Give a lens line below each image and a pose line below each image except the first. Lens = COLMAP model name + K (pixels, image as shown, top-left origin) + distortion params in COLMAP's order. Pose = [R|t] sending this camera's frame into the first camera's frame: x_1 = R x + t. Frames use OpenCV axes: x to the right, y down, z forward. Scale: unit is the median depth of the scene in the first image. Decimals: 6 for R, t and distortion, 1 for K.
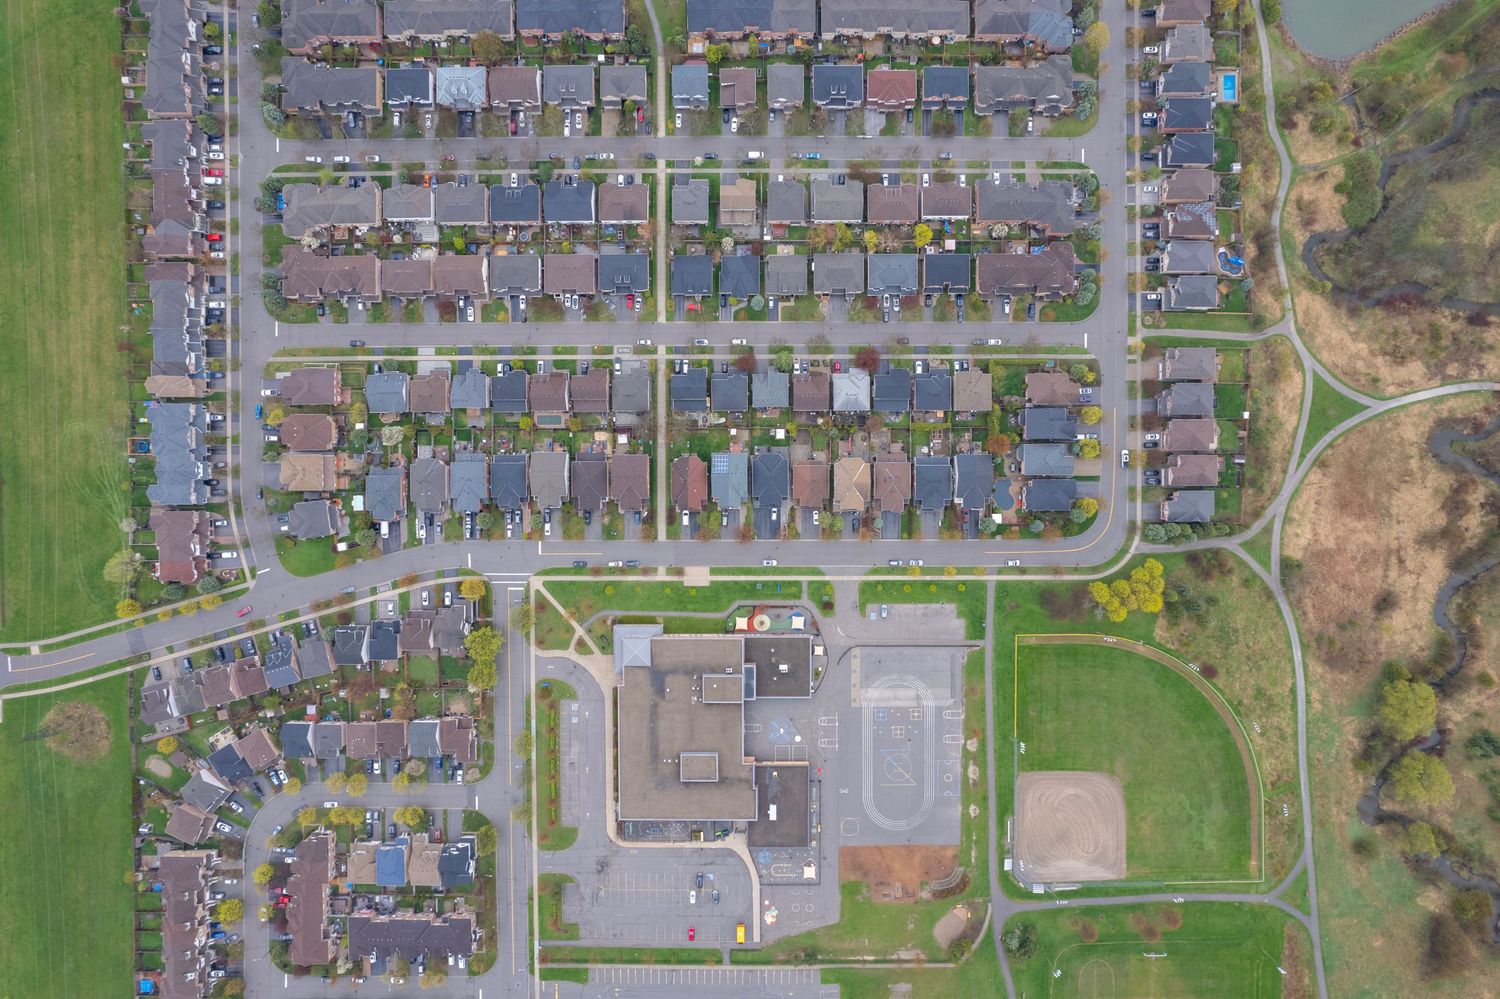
lens RADIAL K [[961.1, 0, 750.4], [0, 961.1, 508.0], [0, 0, 1]] dist [-0.074950, 0.065117]
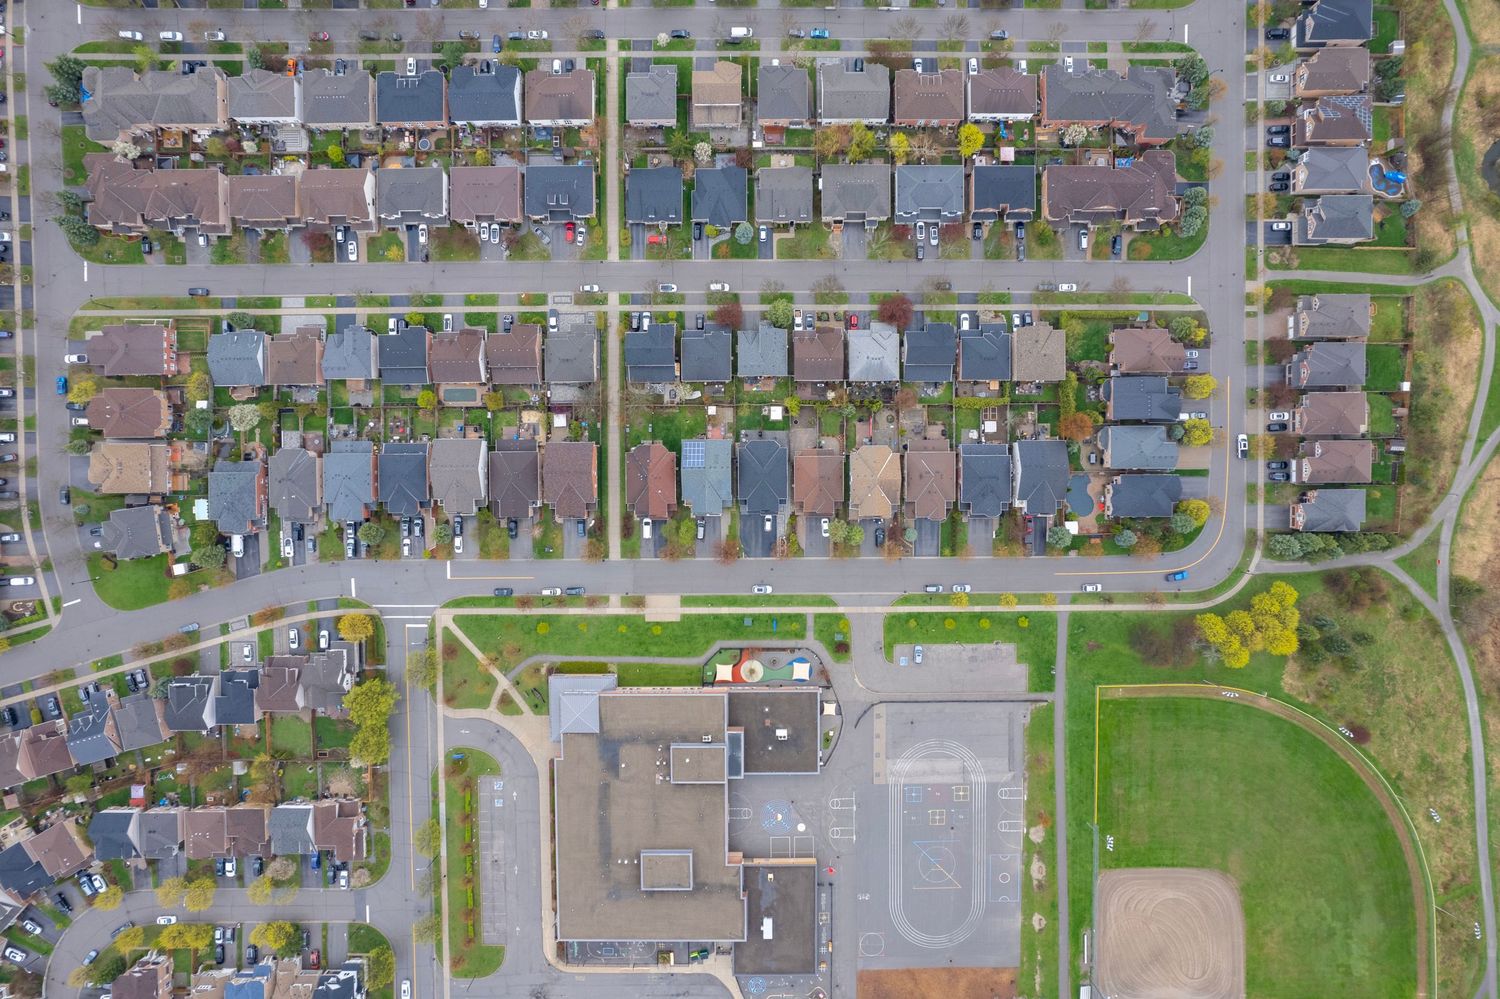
lens RADIAL K [[961.1, 0, 749.8], [0, 961.1, 506.2], [0, 0, 1]] dist [-0.074950, 0.065117]
pose [[0.999944, -0.003523, 0.009948, 0.003551], [0.003504, 0.999992, 0.001941, -0.007839], [-0.009955, -0.001906, 0.999949, 0.269734]]
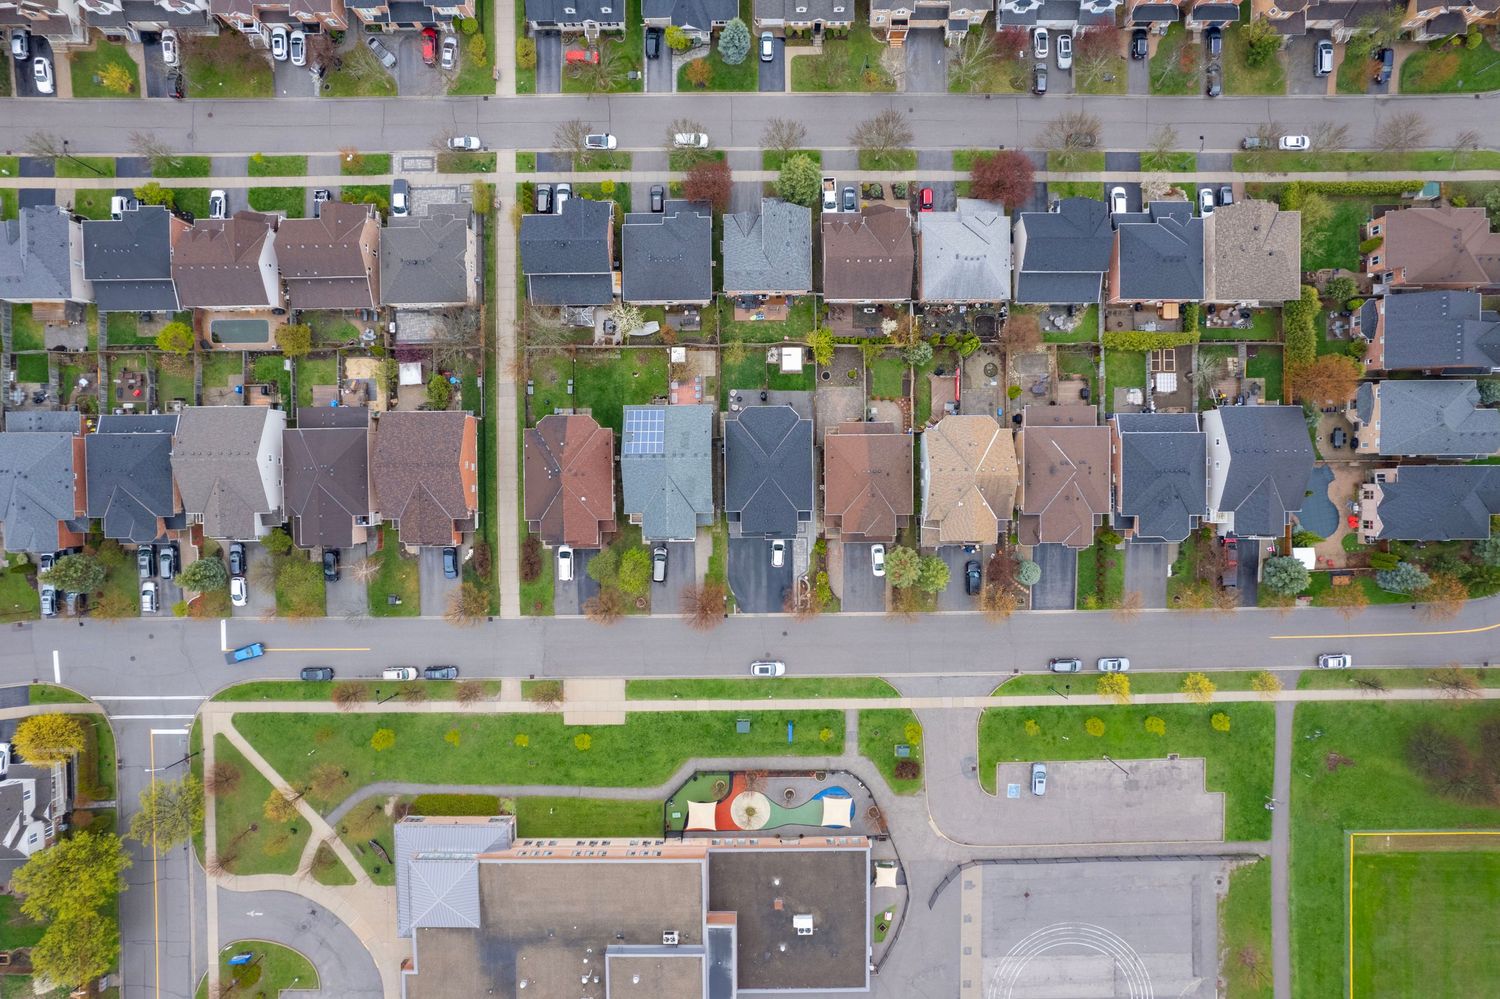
lens RADIAL K [[961.1, 0, 748.7], [0, 961.1, 501.9], [0, 0, 1]] dist [-0.074950, 0.065117]
pose [[0.999854, -0.006975, 0.015602, 0.005665], [0.007015, 0.999972, -0.002462, -0.014720], [-0.015584, 0.002571, 0.999875, 0.584864]]
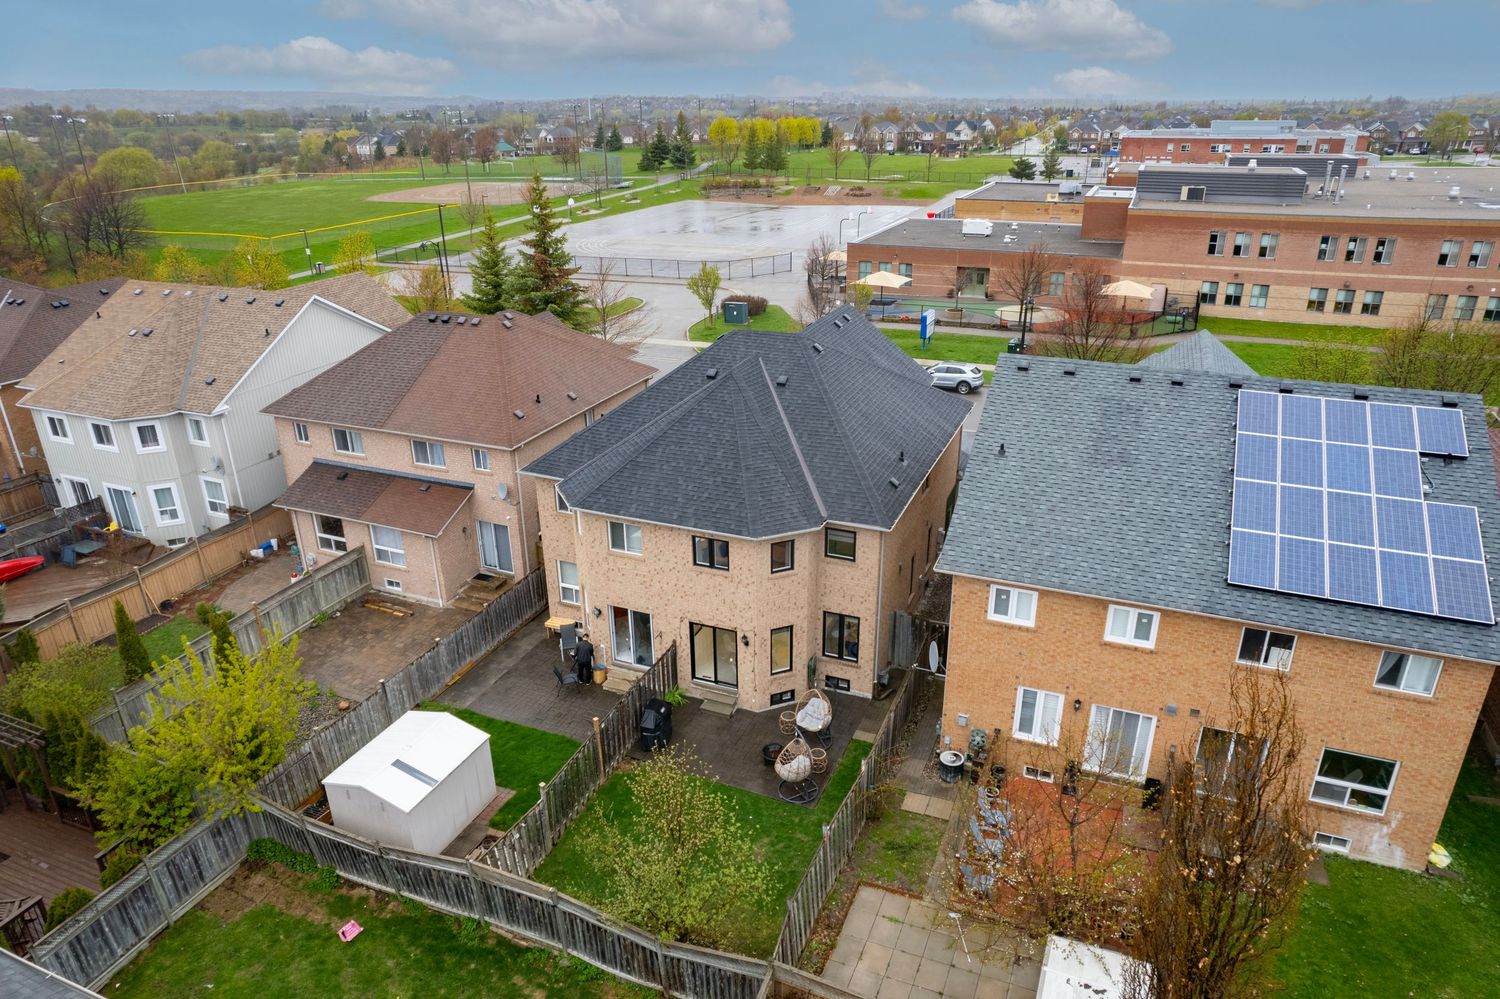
lens RADIAL K [[961.1, 0, 748.6], [0, 961.1, 491.1], [0, 0, 1]] dist [-0.074950, 0.065117]
pose [[-0.922109, -0.125665, 0.365956, -0.015227], [0.384841, -0.396027, 0.833702, -0.117027], [0.040161, 0.909599, 0.413542, 0.947199]]
